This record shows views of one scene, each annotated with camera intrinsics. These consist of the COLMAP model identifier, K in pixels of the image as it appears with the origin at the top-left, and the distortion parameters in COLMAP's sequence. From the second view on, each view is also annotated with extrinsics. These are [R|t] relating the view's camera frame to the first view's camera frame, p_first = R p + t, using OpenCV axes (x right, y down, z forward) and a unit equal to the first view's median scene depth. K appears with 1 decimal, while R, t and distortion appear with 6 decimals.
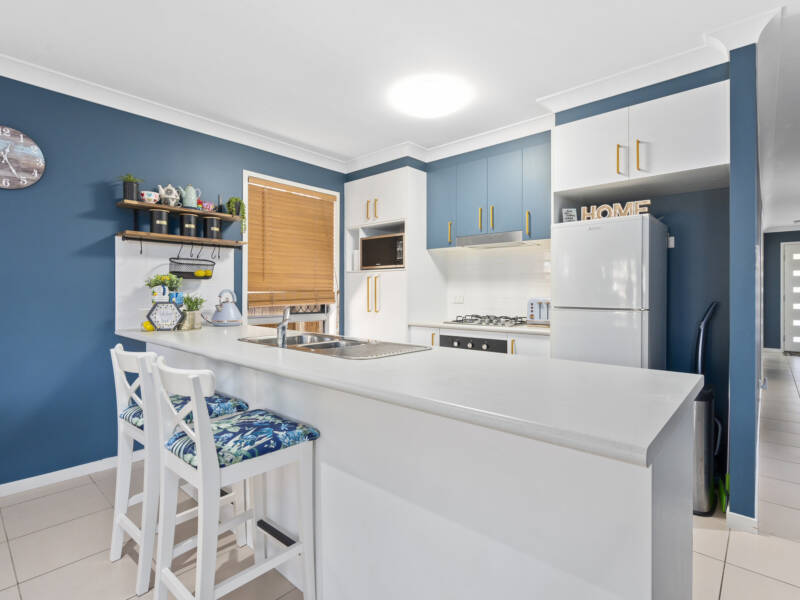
lens RADIAL K [[409.0, 0, 402.0], [0, 409.0, 295.4], [0, 0, 1]] dist [-0.000085, 0.000488]
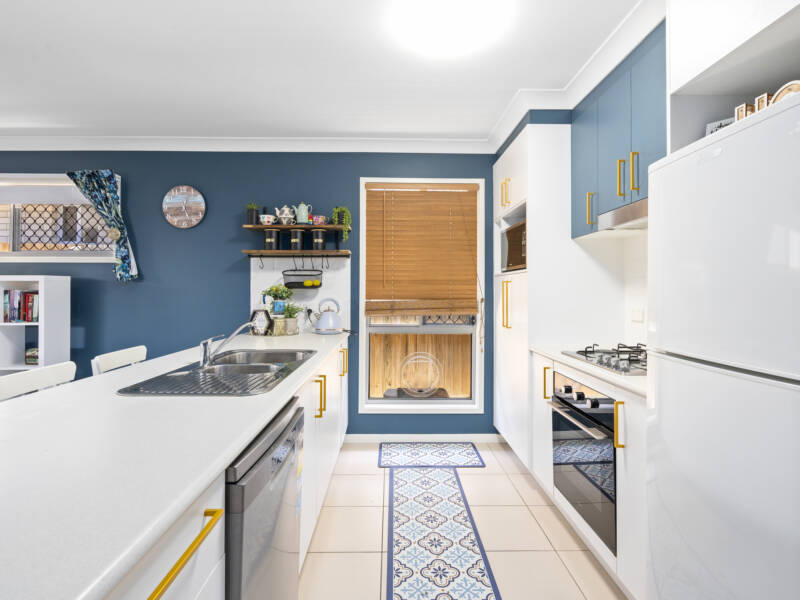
lens RADIAL K [[409.0, 0, 402.5], [0, 409.0, 289.4], [0, 0, 1]] dist [-0.000085, 0.000488]
pose [[0.685634, -0.002846, -0.727941, 0.459585], [-0.005320, 0.999946, -0.008920, -0.029786], [0.727927, 0.009988, 0.685582, 0.443213]]
